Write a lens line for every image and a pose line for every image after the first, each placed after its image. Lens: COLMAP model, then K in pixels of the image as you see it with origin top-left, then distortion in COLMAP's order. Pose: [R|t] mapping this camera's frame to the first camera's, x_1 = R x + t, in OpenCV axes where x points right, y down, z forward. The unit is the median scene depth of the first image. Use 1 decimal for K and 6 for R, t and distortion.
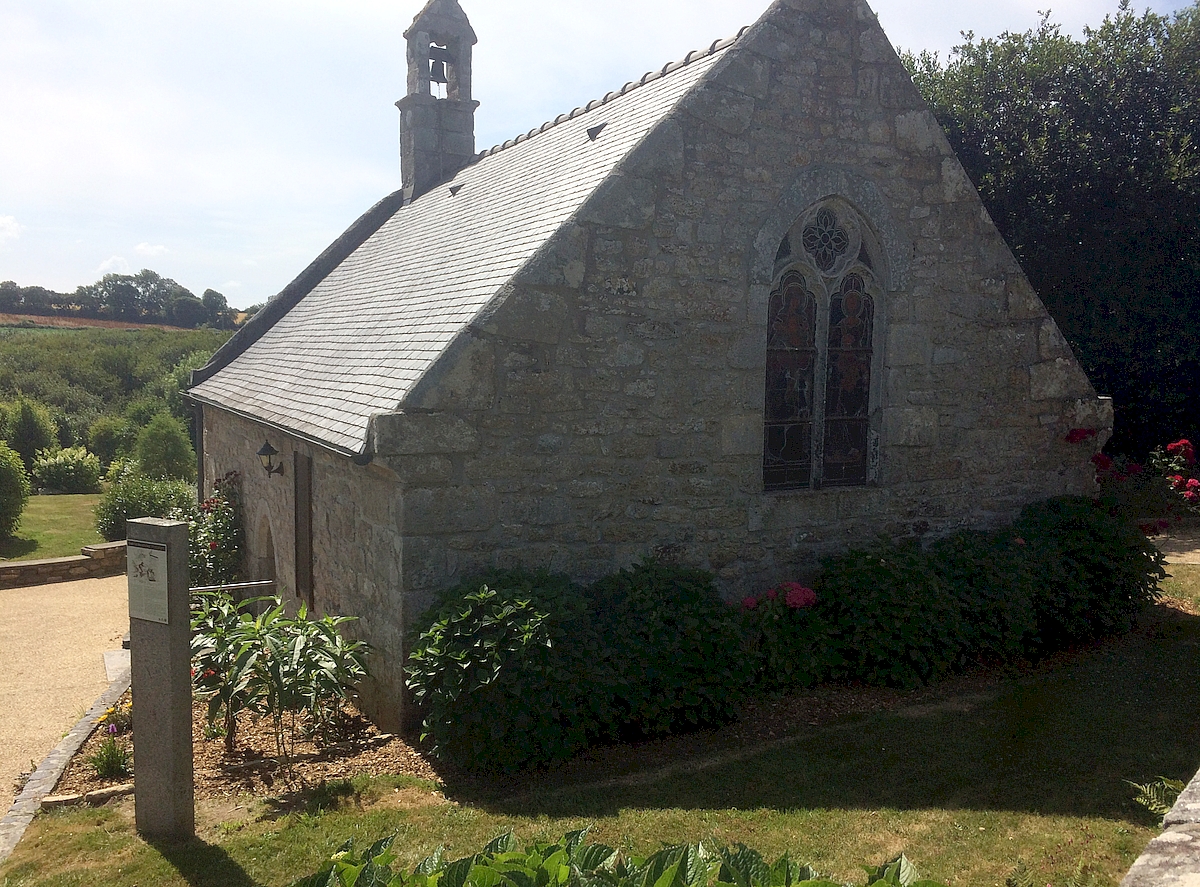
lens RADIAL K [[1025.3, 0, 600.0], [0, 1025.3, 443.5], [0, 0, 1]] dist [0.051922, 0.000325]
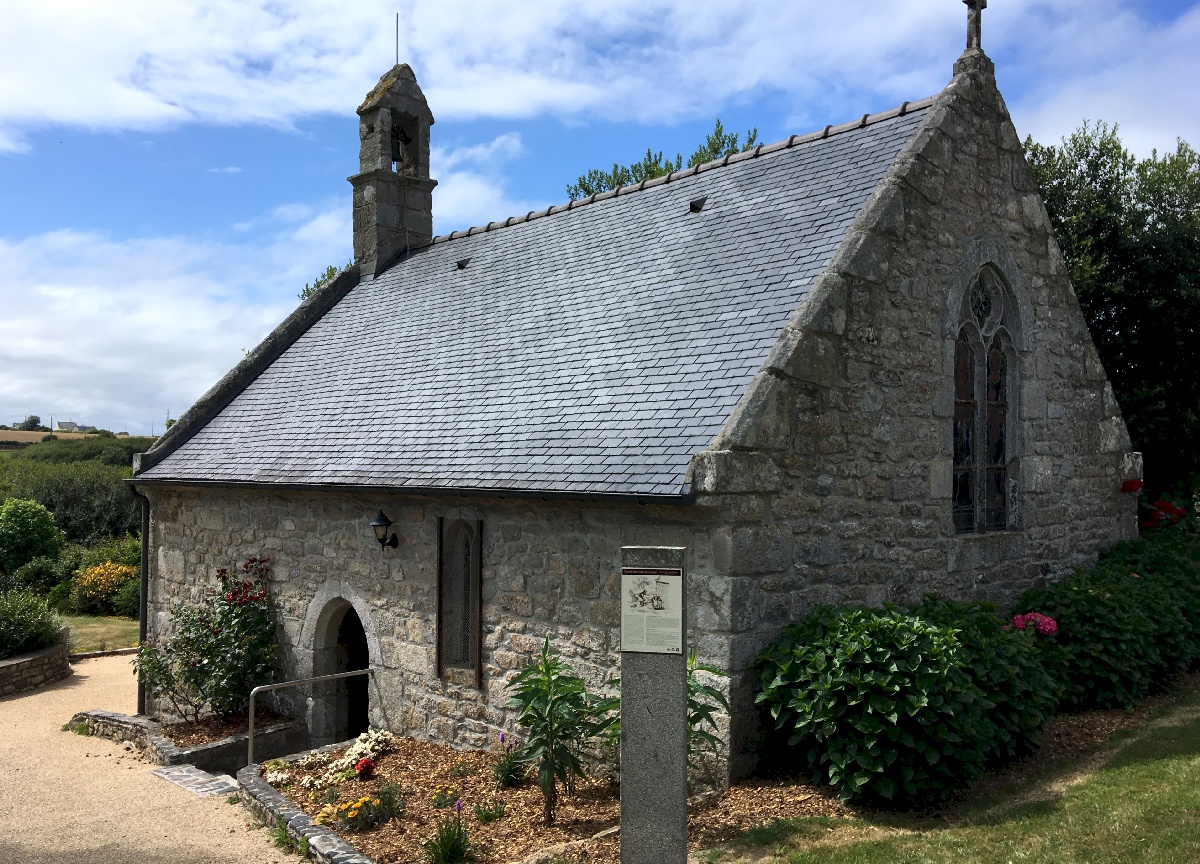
lens RADIAL K [[1049.5, 0, 600.0], [0, 1049.5, 432.0], [0, 0, 1]] dist [0.053655, -0.006238]
pose [[0.965623, -0.008010, 0.259825, -0.483770], [0.037852, 0.993204, -0.110056, 0.049493], [-0.257177, 0.116107, 0.959364, 0.042998]]
